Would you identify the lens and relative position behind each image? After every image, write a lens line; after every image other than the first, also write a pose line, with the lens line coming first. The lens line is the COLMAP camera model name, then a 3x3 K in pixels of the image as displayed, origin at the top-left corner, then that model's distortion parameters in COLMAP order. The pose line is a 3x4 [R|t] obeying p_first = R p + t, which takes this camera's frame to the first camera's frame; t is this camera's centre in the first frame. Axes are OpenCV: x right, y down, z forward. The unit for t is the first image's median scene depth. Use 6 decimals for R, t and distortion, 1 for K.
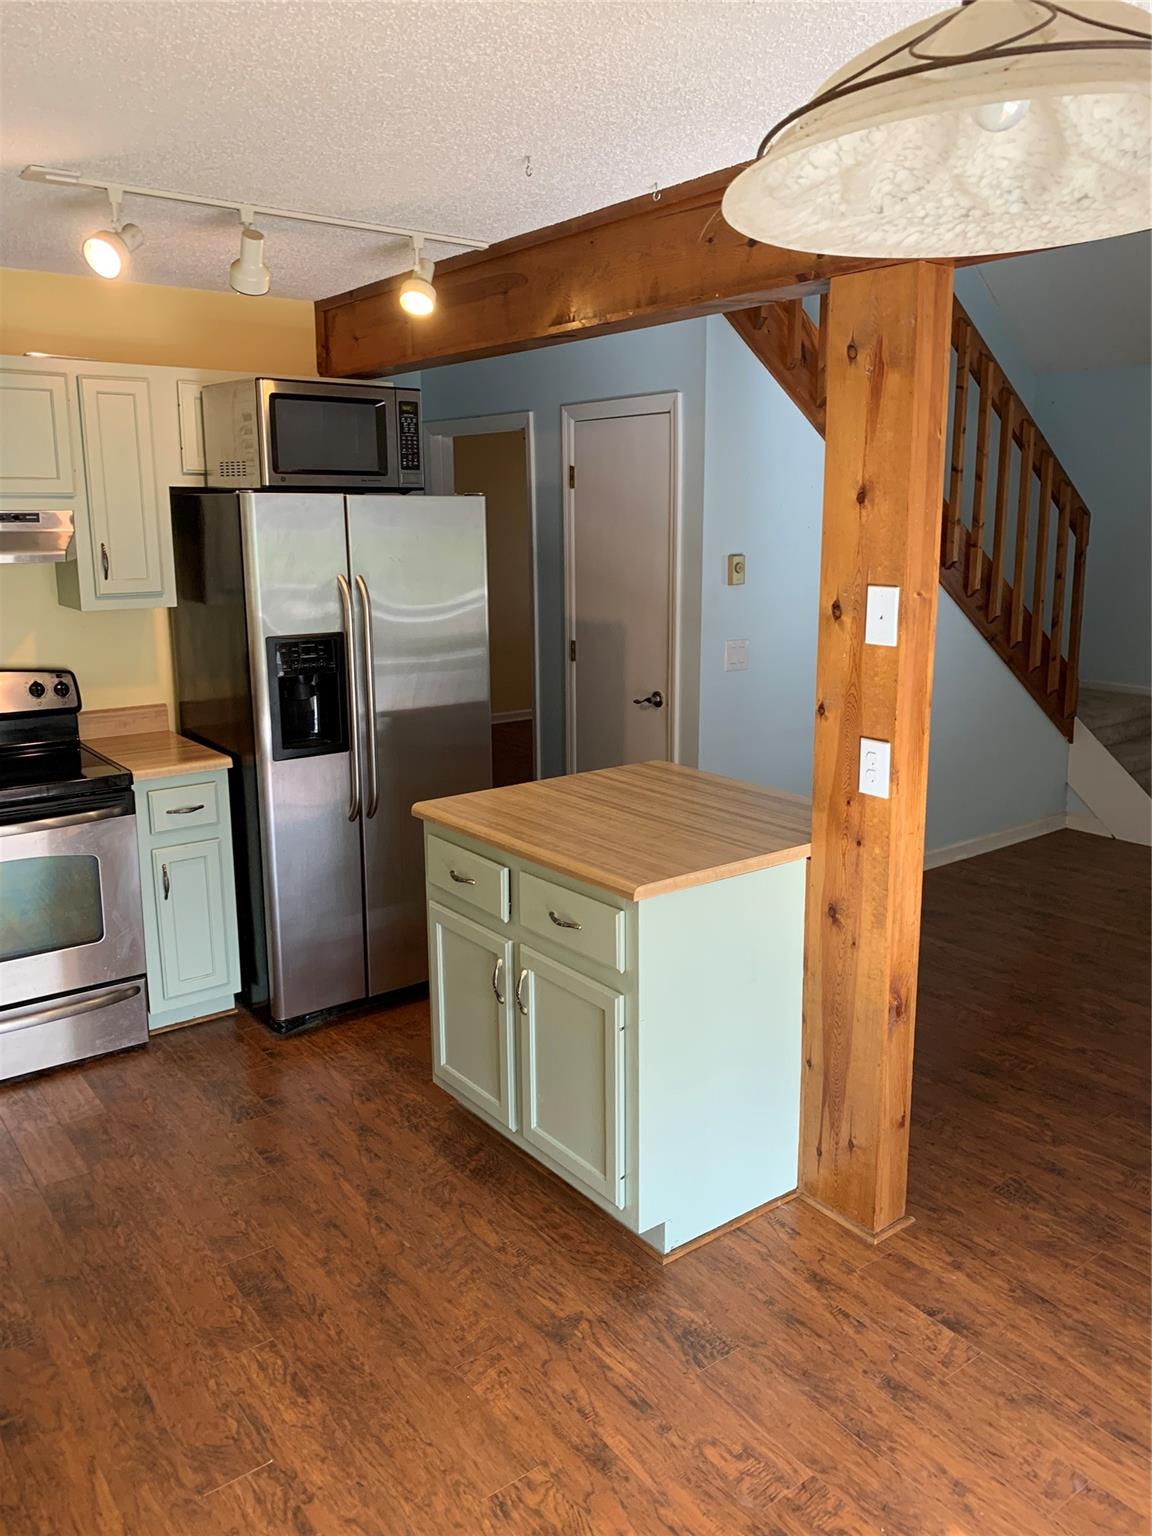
lens RADIAL K [[1174.8, 0, 582.1], [0, 1174.8, 766.3], [0, 0, 1]] dist [0.011159, -0.011043]
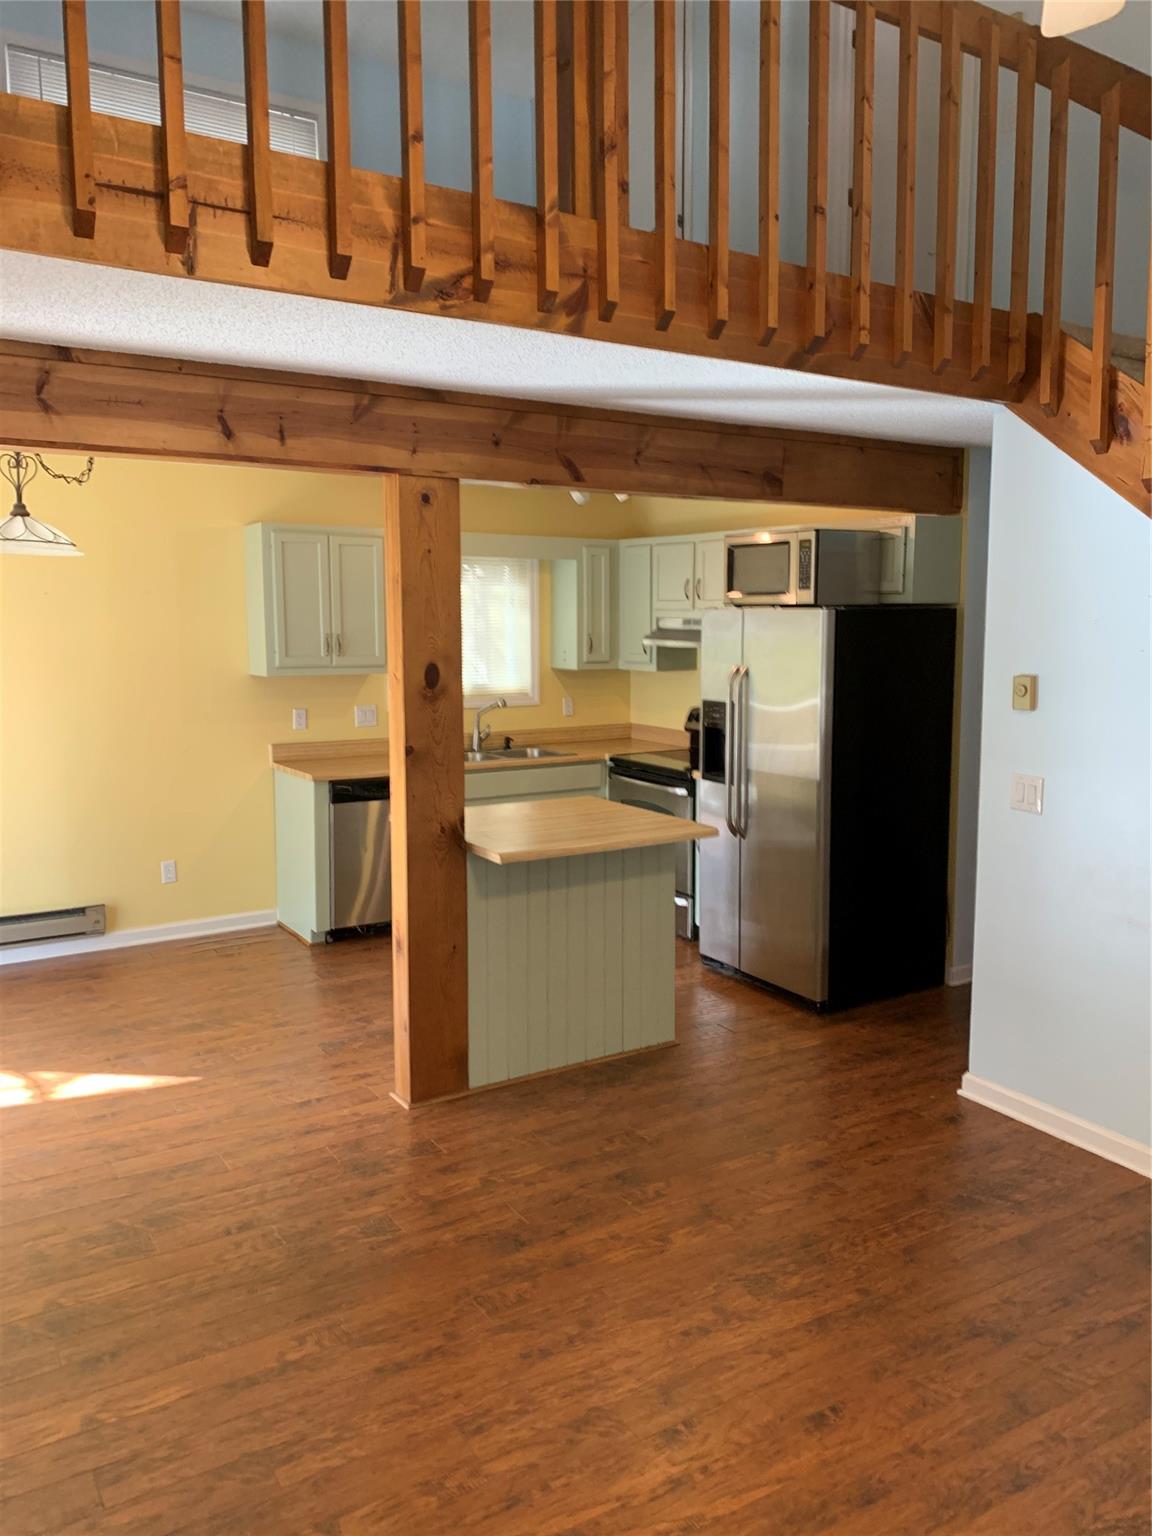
lens RADIAL K [[1174.8, 0, 581.9], [0, 1174.8, 759.0], [0, 0, 1]] dist [0.011159, -0.011043]
pose [[-0.084921, 0.124194, -0.988617, 1.714082], [-0.223641, 0.964510, 0.140376, -0.287012], [0.970965, 0.233017, -0.054133, 1.251221]]
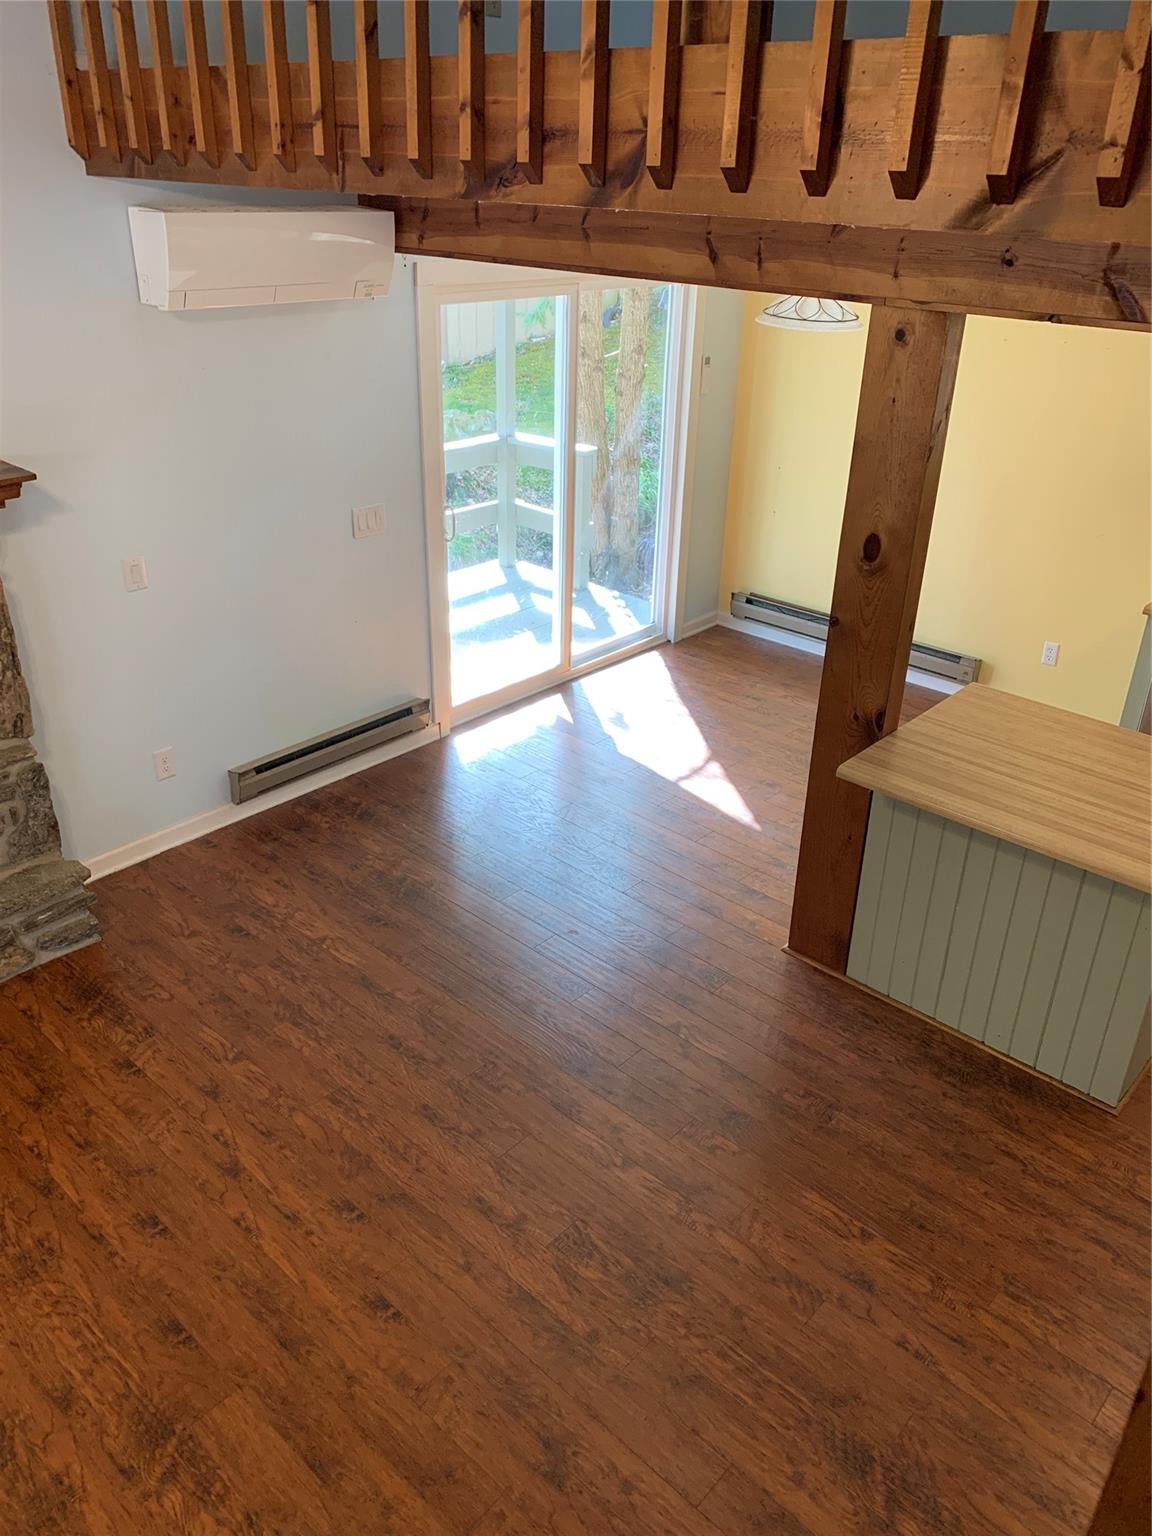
lens RADIAL K [[1174.8, 0, 575.7], [0, 1174.8, 768.6], [0, 0, 1]] dist [0.011159, -0.011043]
pose [[-0.982656, 0.063909, -0.174078, 0.823006], [-0.063713, 0.765232, 0.640594, -0.753374], [0.174149, 0.640574, -0.747888, 2.018468]]
